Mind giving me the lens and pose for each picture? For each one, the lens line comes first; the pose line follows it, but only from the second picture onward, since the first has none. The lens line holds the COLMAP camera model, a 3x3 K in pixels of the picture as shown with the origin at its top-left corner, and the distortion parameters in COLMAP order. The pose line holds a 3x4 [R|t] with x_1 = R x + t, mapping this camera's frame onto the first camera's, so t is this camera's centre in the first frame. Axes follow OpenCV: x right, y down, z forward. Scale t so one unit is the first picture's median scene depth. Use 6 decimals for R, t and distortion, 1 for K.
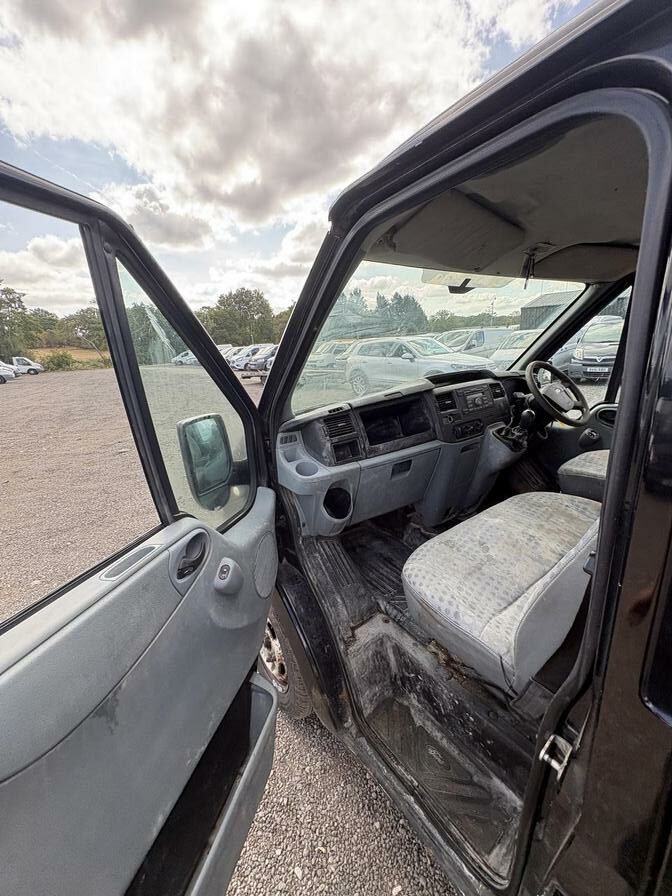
lens RADIAL K [[363.7, 0, 336.8], [0, 363.7, 462.5], [0, 0, 1]] dist [-0.002128, -0.000330]
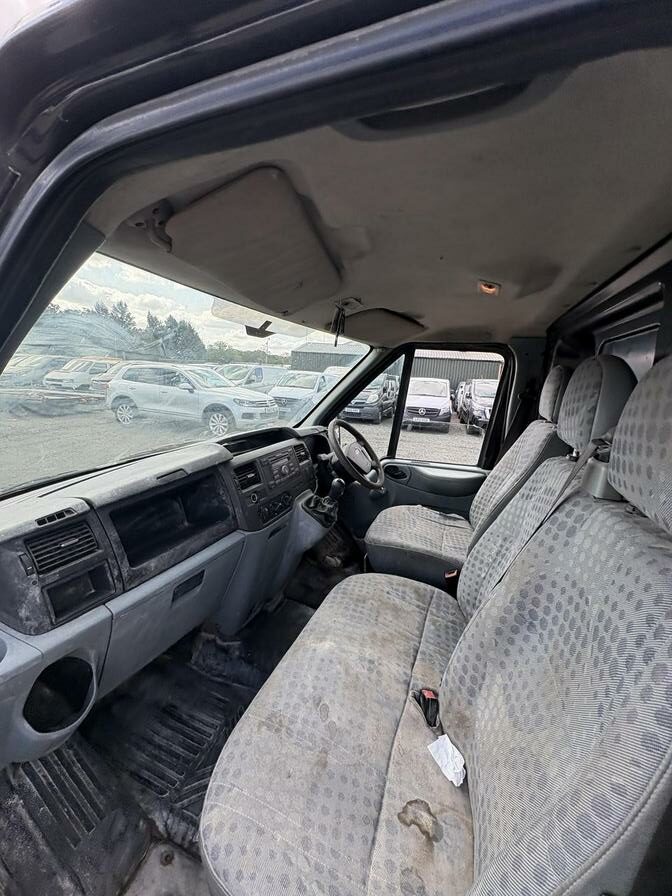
lens RADIAL K [[348.4, 0, 323.4], [0, 348.4, 446.6], [0, 0, 1]] dist [0.000770, 0.000326]
pose [[0.842923, -0.006503, 0.537994, 0.046354], [0.059700, 0.994883, -0.081511, -0.156602], [-0.534711, 0.100825, 0.838998, 0.309654]]
